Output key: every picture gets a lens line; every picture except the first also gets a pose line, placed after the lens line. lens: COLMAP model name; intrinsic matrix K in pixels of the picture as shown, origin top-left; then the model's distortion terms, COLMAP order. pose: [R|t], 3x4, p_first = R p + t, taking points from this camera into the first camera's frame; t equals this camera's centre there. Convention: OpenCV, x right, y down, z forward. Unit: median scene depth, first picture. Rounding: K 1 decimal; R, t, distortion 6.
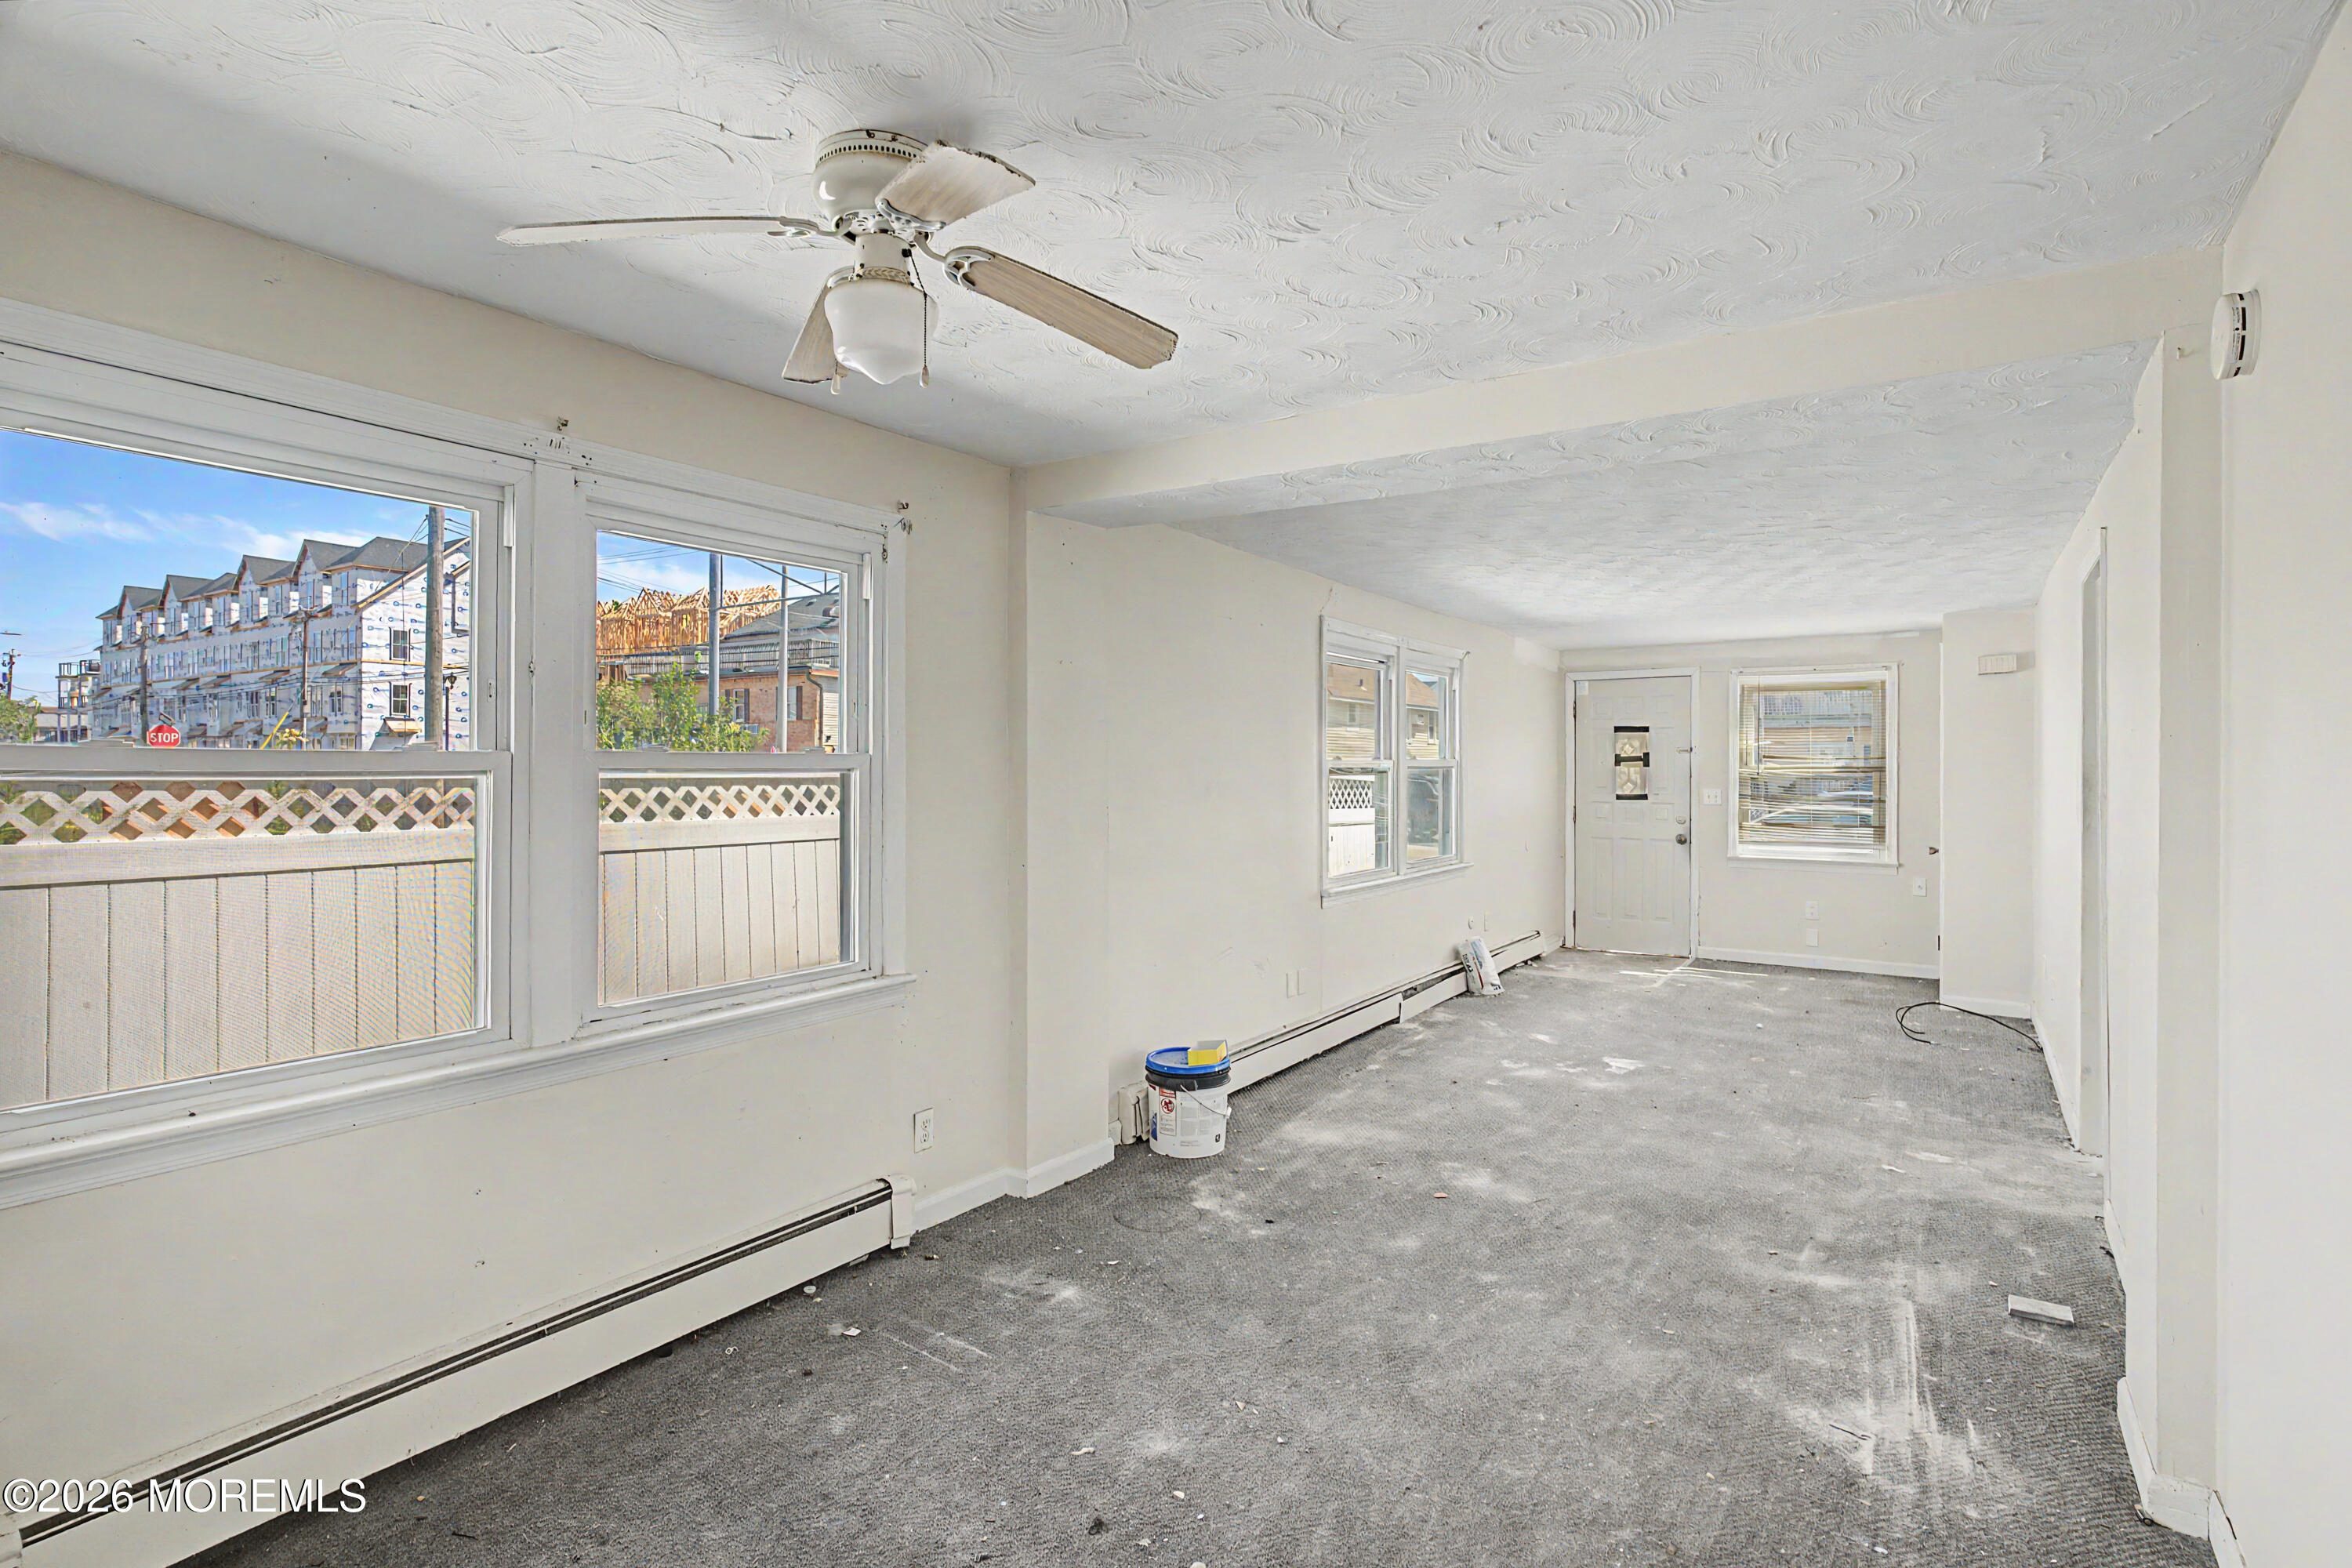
lens RADIAL K [[1150.6, 0, 1185.4], [0, 1150.6, 773.9], [0, 0, 1]] dist [-0.004912, 0.004522]
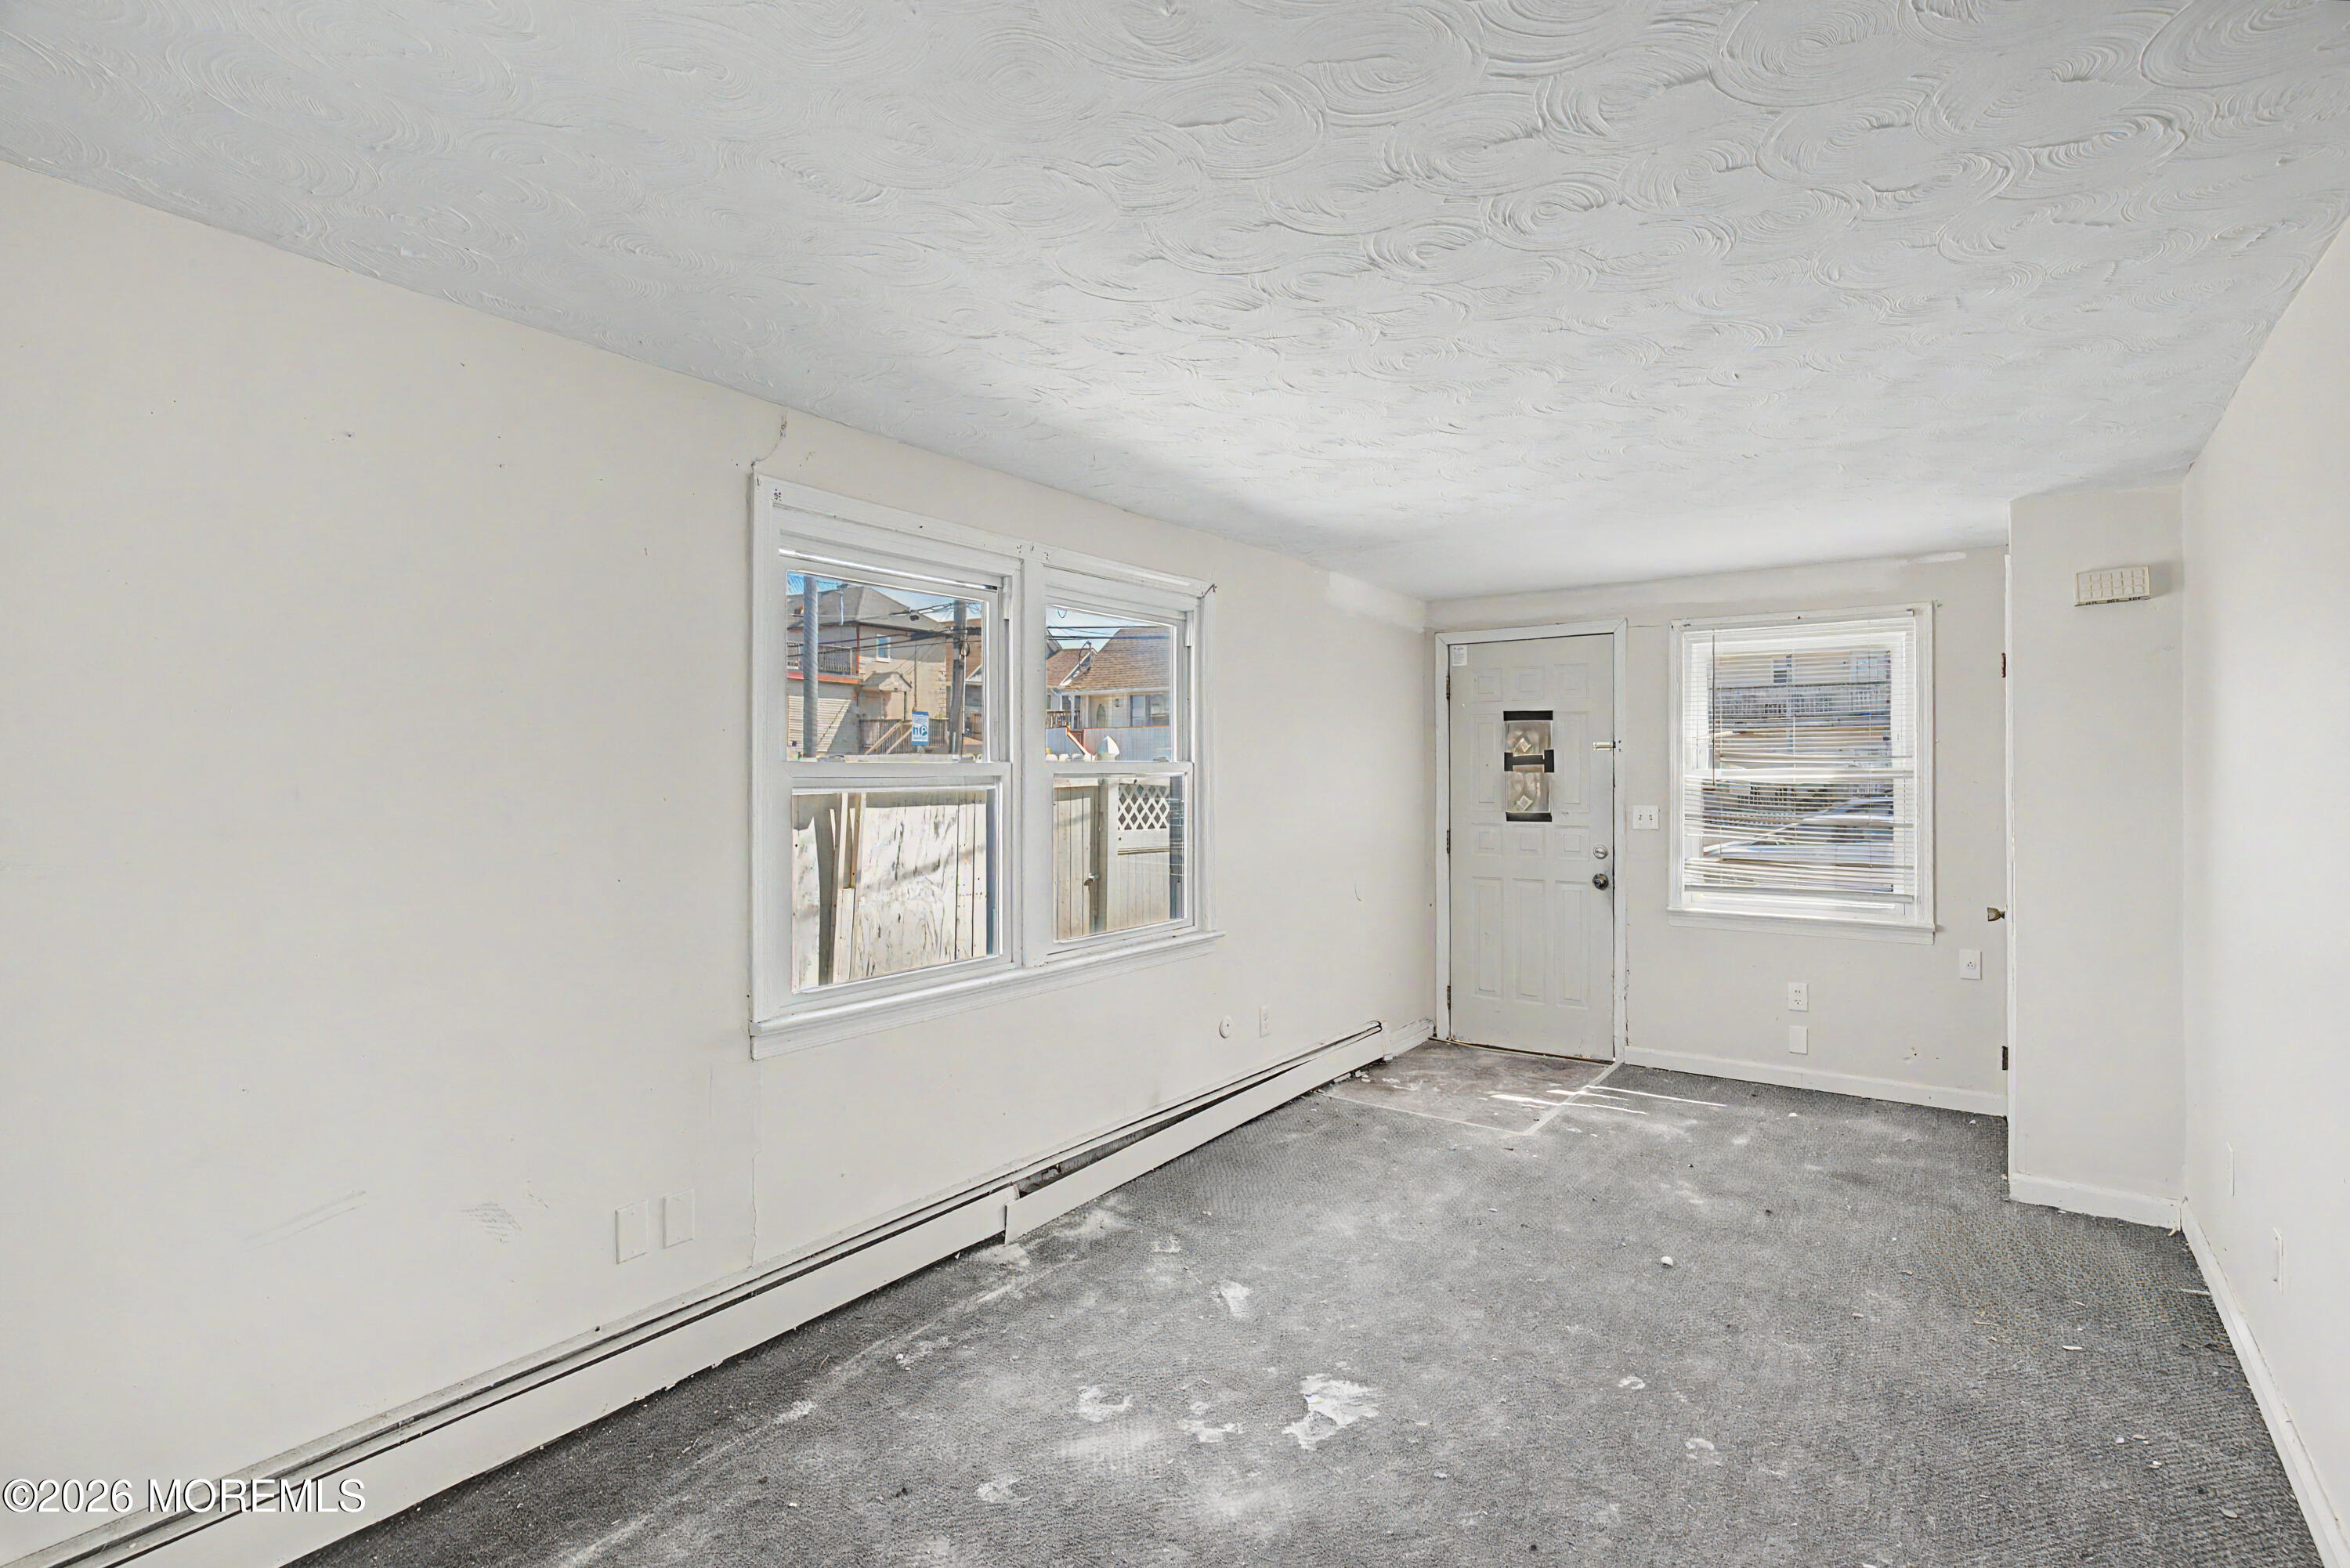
lens RADIAL K [[1149.6, 0, 1182.0], [0, 1149.6, 771.8], [0, 0, 1]] dist [-0.004912, 0.004522]
pose [[0.999572, -0.002687, -0.029130, 0.373159], [0.002501, 0.999976, -0.006442, -0.004649], [0.029147, 0.006367, 0.999555, 0.591754]]
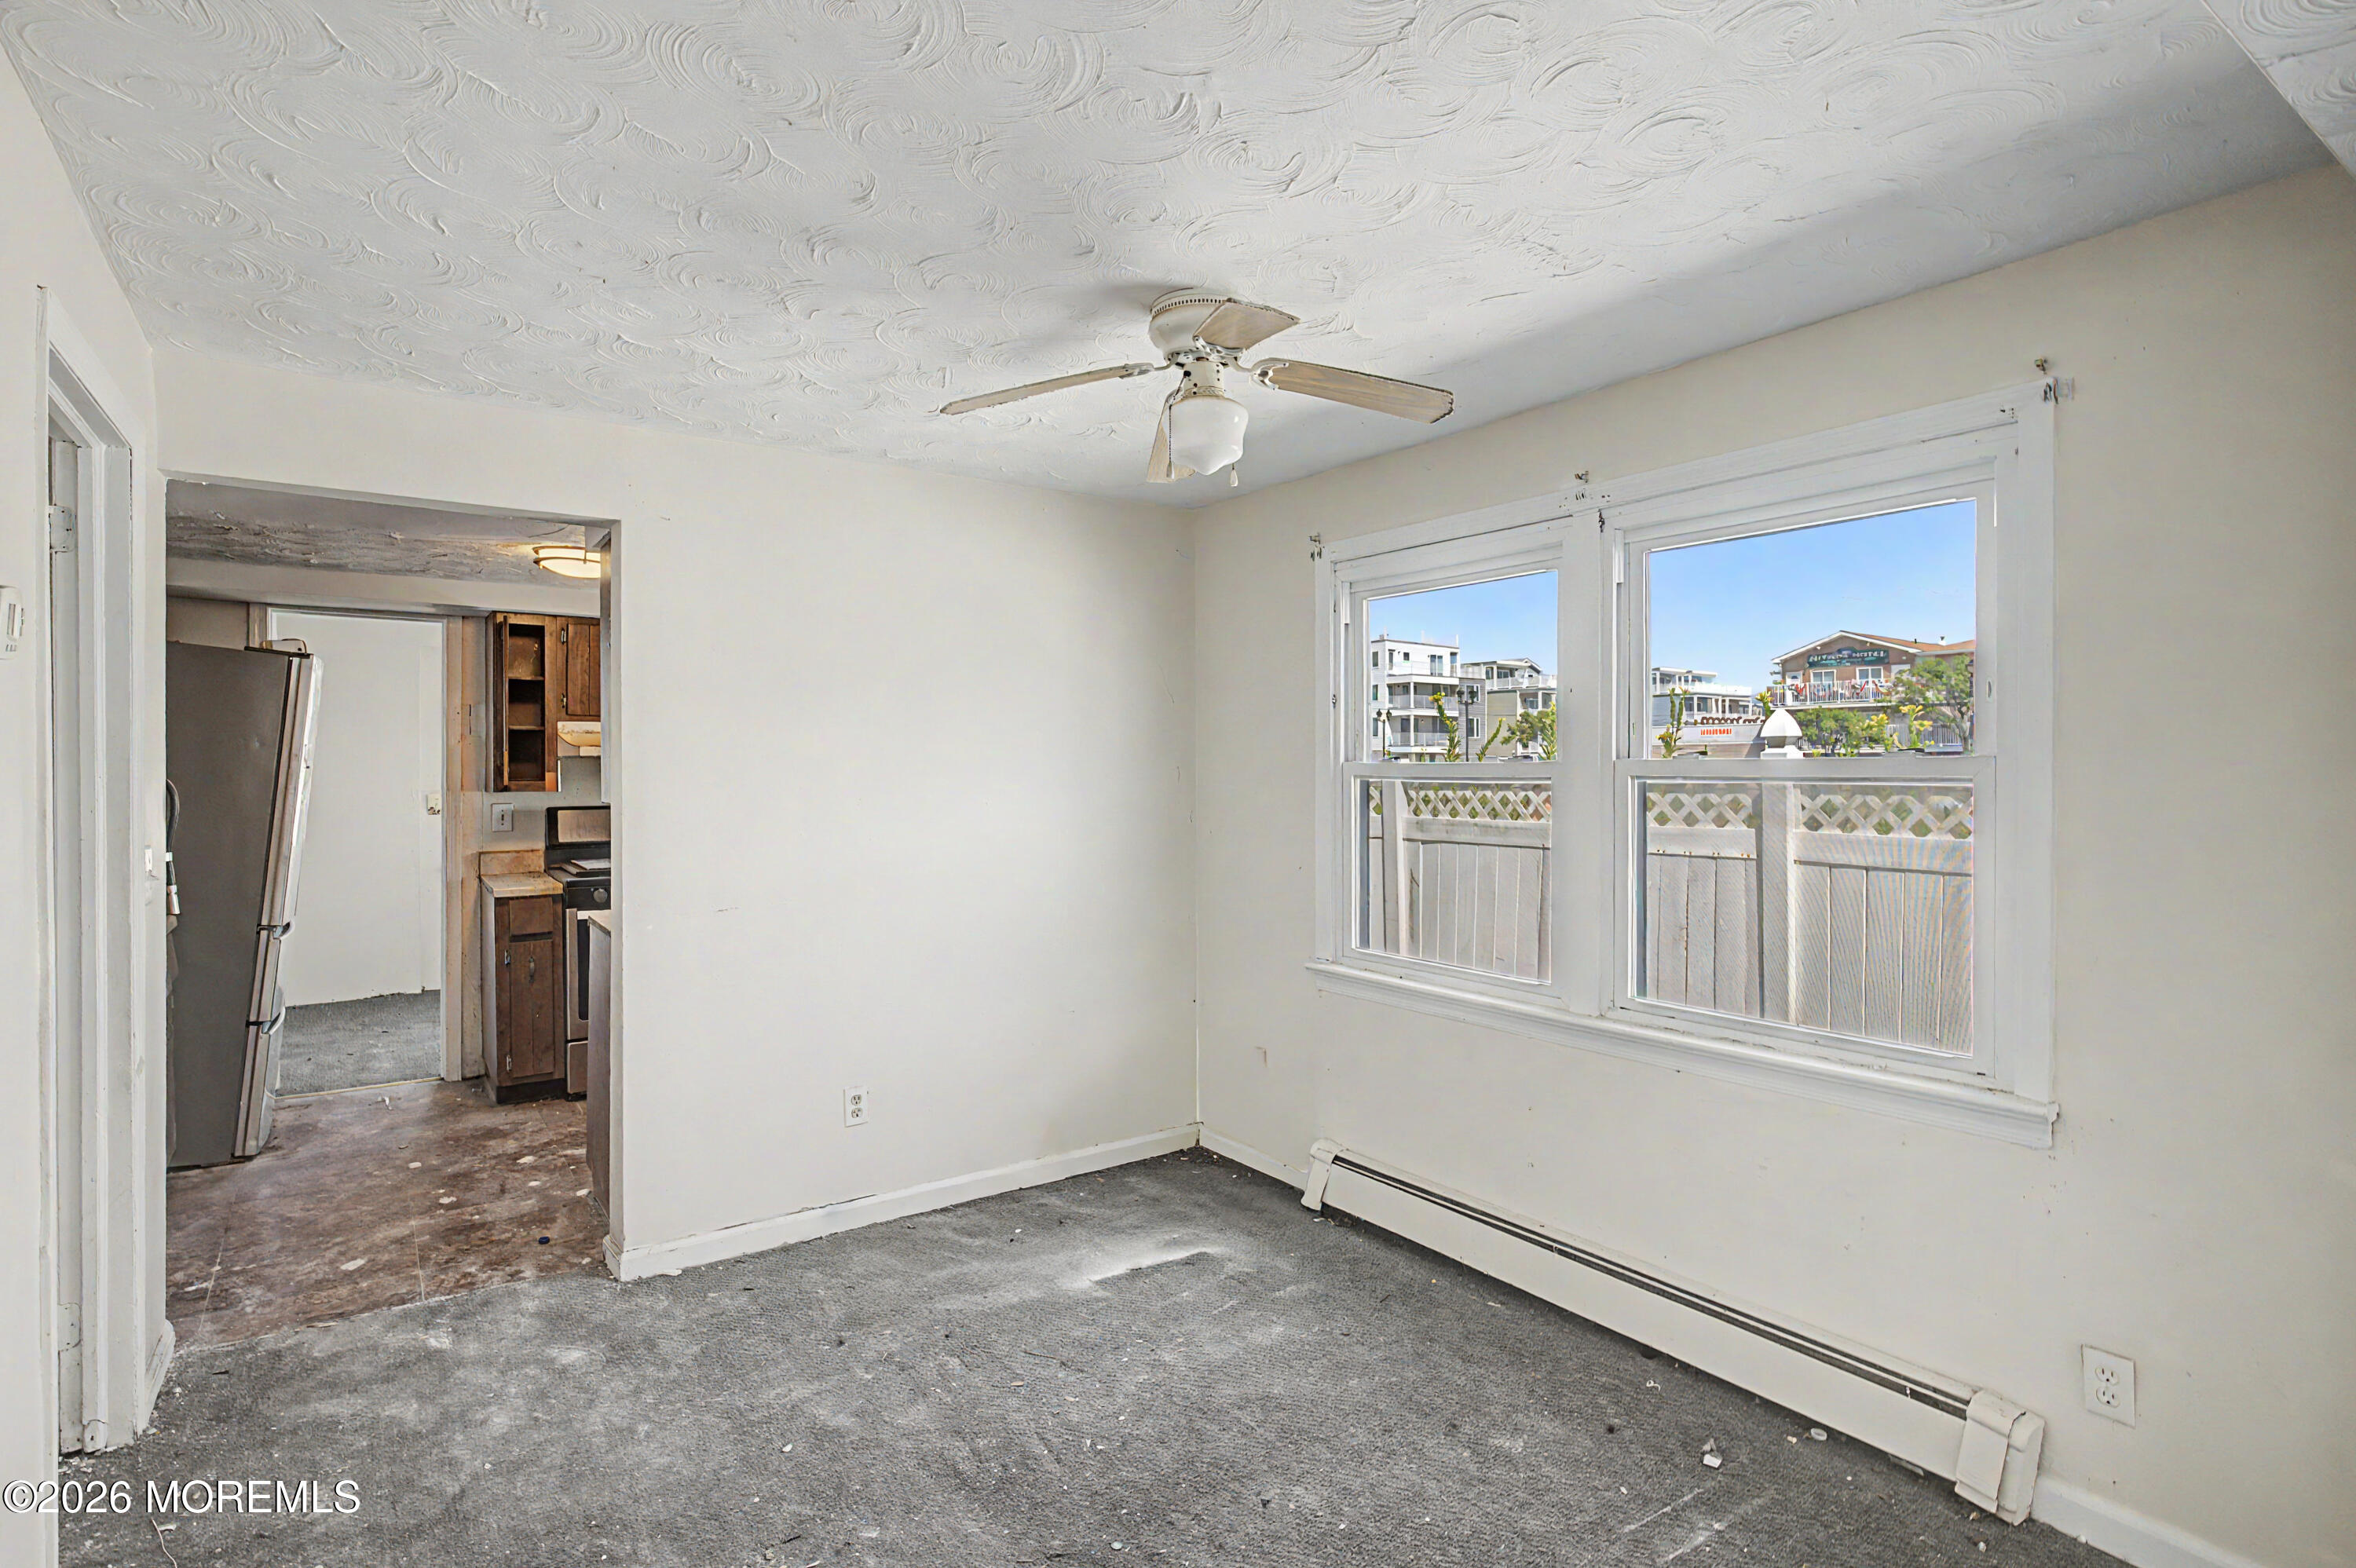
lens RADIAL K [[1152.5, 0, 1199.8], [0, 1152.5, 776.4], [0, 0, 1]] dist [-0.004912, 0.004522]
pose [[-0.349547, 0.002388, -0.936916, 0.785003], [-0.005474, 0.999974, 0.004591, -0.005879], [0.936903, 0.006733, -0.349525, 1.306093]]
